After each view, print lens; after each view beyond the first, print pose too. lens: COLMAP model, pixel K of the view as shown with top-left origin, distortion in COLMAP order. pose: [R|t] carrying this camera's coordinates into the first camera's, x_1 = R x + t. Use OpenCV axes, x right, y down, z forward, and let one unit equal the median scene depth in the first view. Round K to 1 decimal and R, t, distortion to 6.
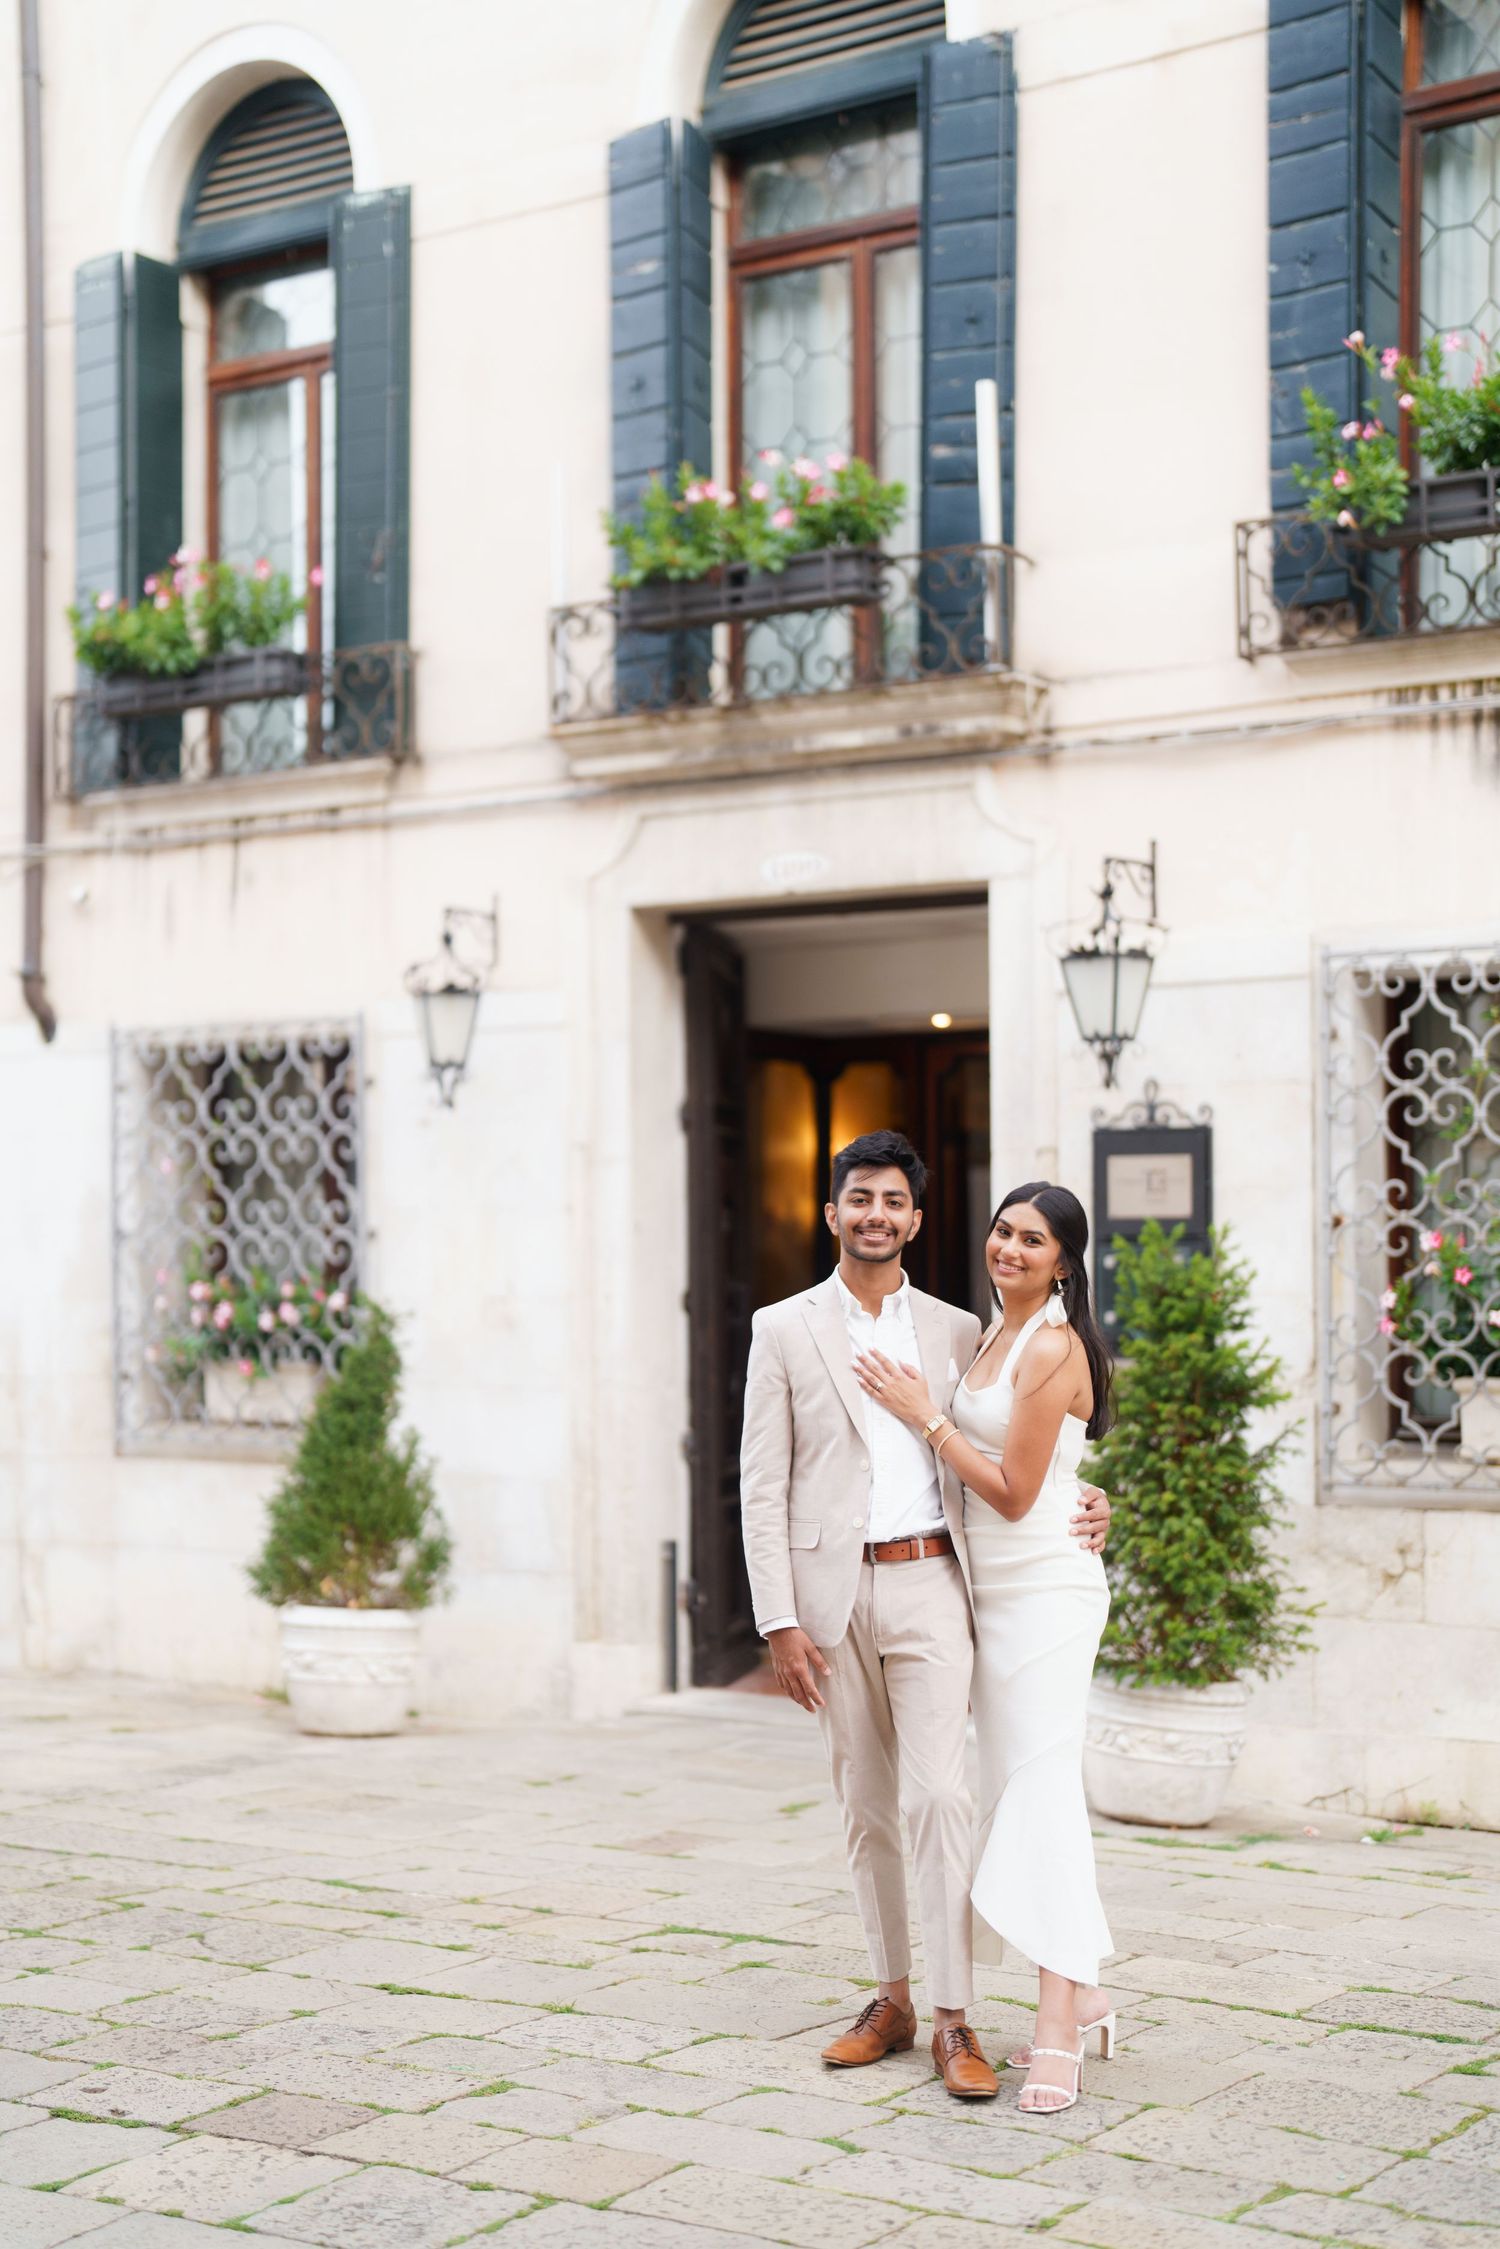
lens RADIAL K [[3289.0, 0, 757.8], [0, 3289.0, 1154.2], [0, 0, 1]] dist [-0.169240, 1.159735]
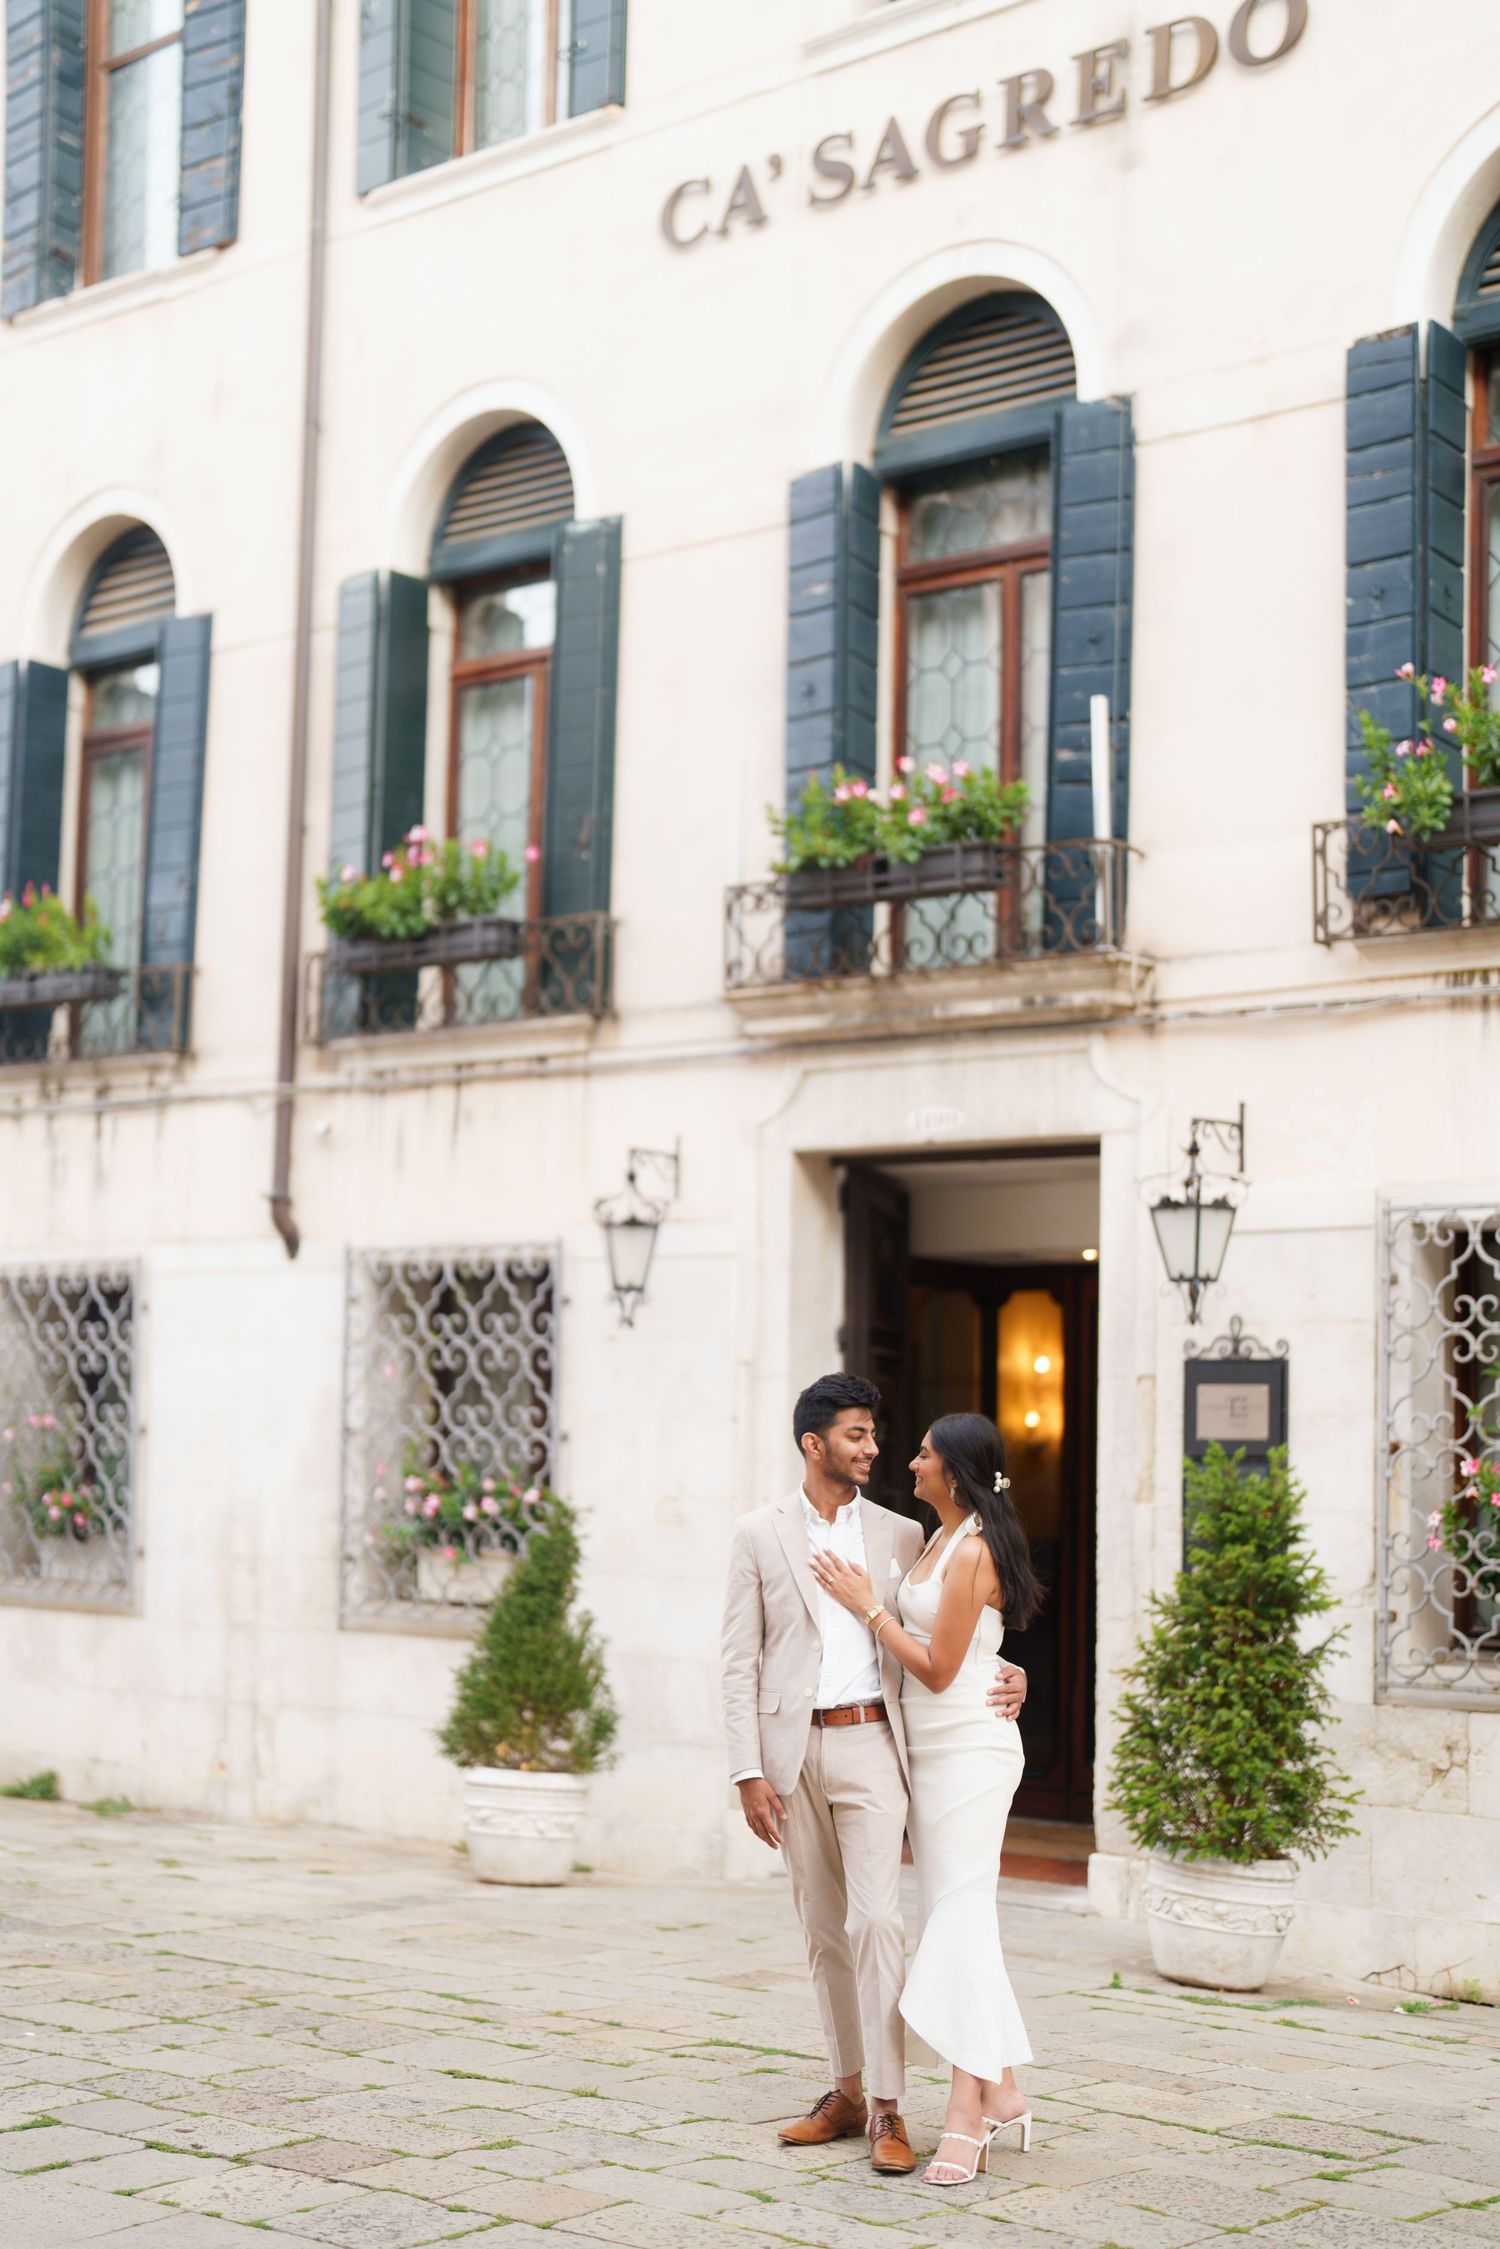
lens RADIAL K [[3229.2, 0, 750.0], [0, 3229.2, 1124.5], [0, 0, 1]] dist [-0.156708, 1.002264]
pose [[0.994653, 0.014539, -0.102245, 0.064570], [-0.021763, 0.997317, -0.069891, -0.007452], [0.100955, 0.071742, 0.992301, -0.108181]]
